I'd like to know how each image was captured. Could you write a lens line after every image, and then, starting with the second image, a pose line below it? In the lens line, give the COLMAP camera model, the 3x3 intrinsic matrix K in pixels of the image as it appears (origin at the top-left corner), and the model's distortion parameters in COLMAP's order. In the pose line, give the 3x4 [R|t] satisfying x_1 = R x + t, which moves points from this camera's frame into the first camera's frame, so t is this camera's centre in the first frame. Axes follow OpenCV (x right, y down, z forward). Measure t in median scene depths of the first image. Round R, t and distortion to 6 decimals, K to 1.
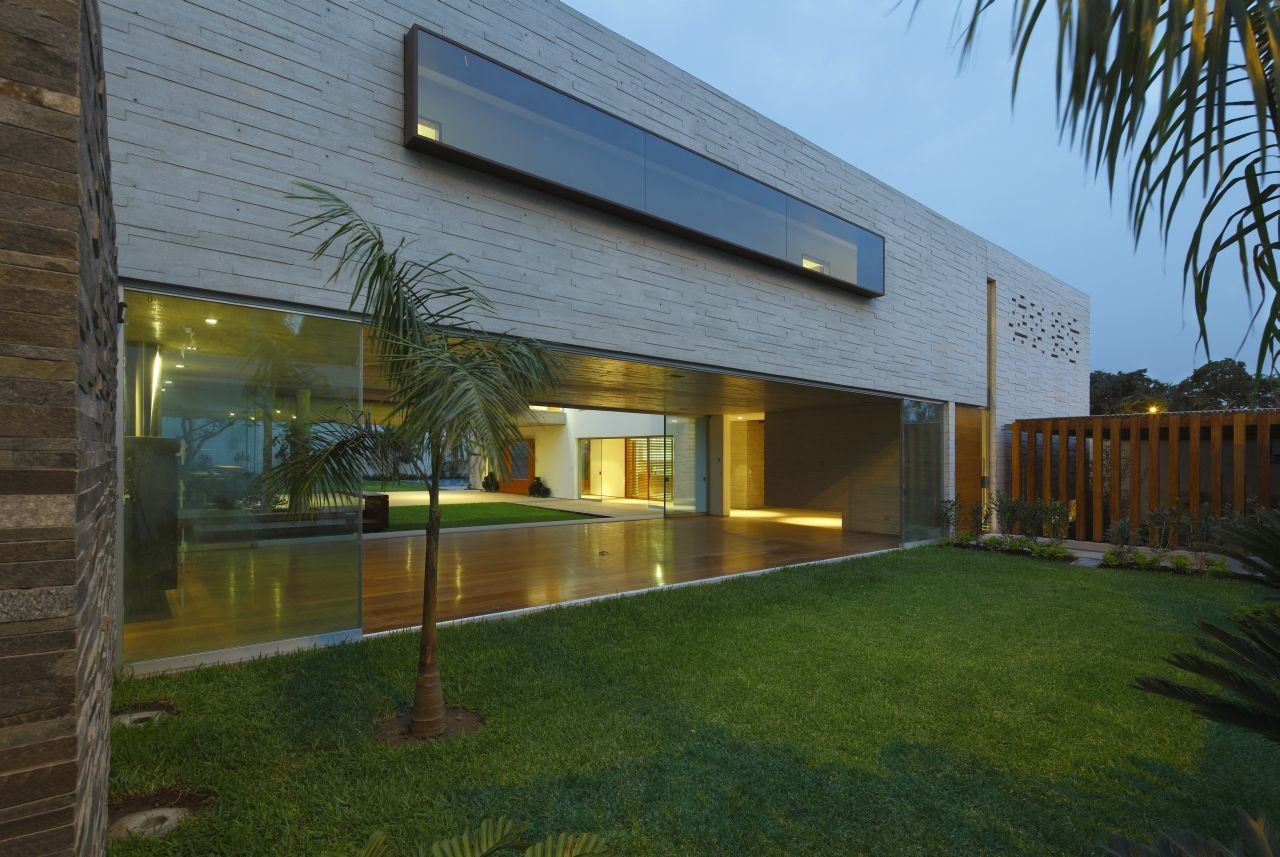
lens RADIAL K [[616.9, 0, 640.9], [0, 616.9, 459.9], [0, 0, 1]] dist [-0.000210, -0.000041]
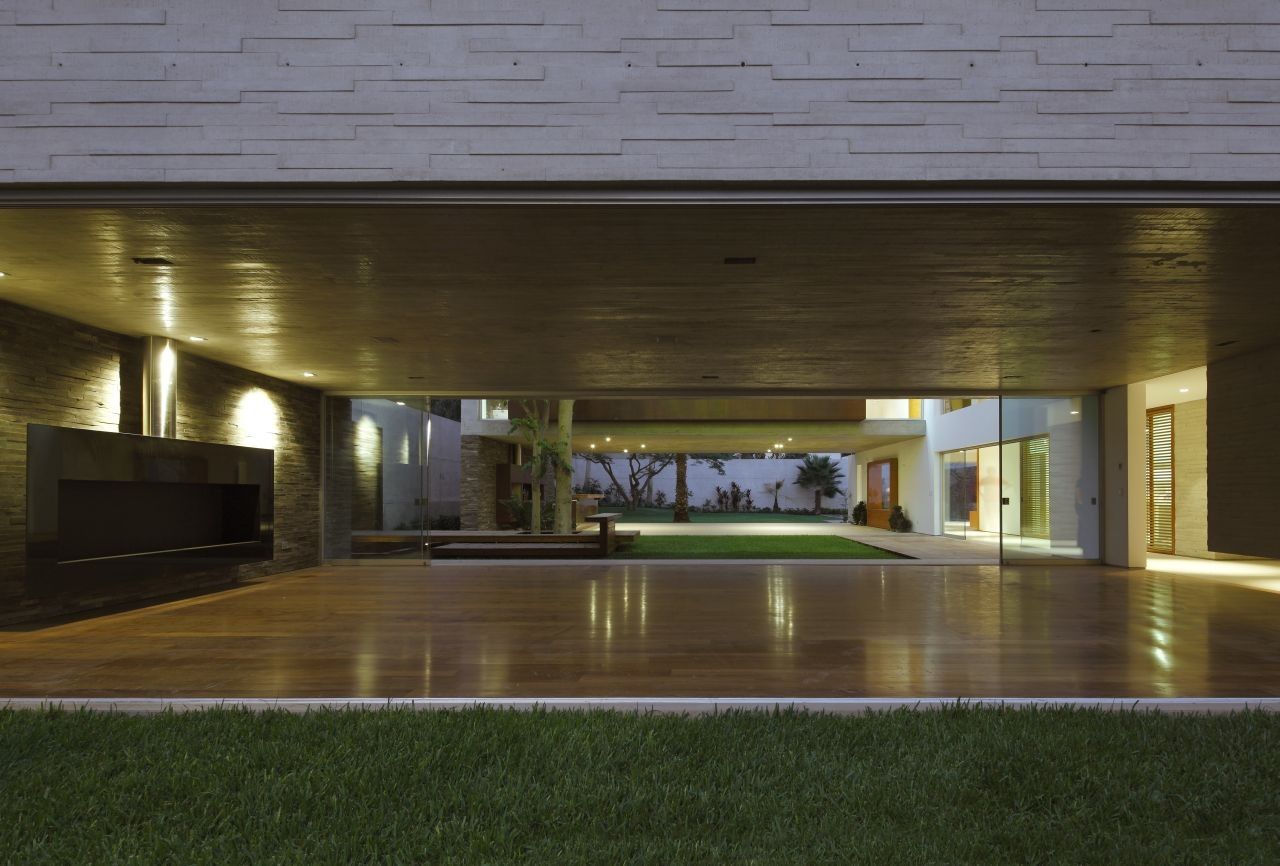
lens RADIAL K [[619.7, 0, 679.2], [0, 619.7, 488.5], [0, 0, 1]] dist [-0.001691, -0.000639]
pose [[0.772011, -0.016128, -0.635404, 0.228496], [0.006515, 0.999826, -0.017463, 0.035639], [0.635576, 0.009342, 0.771982, 0.417601]]
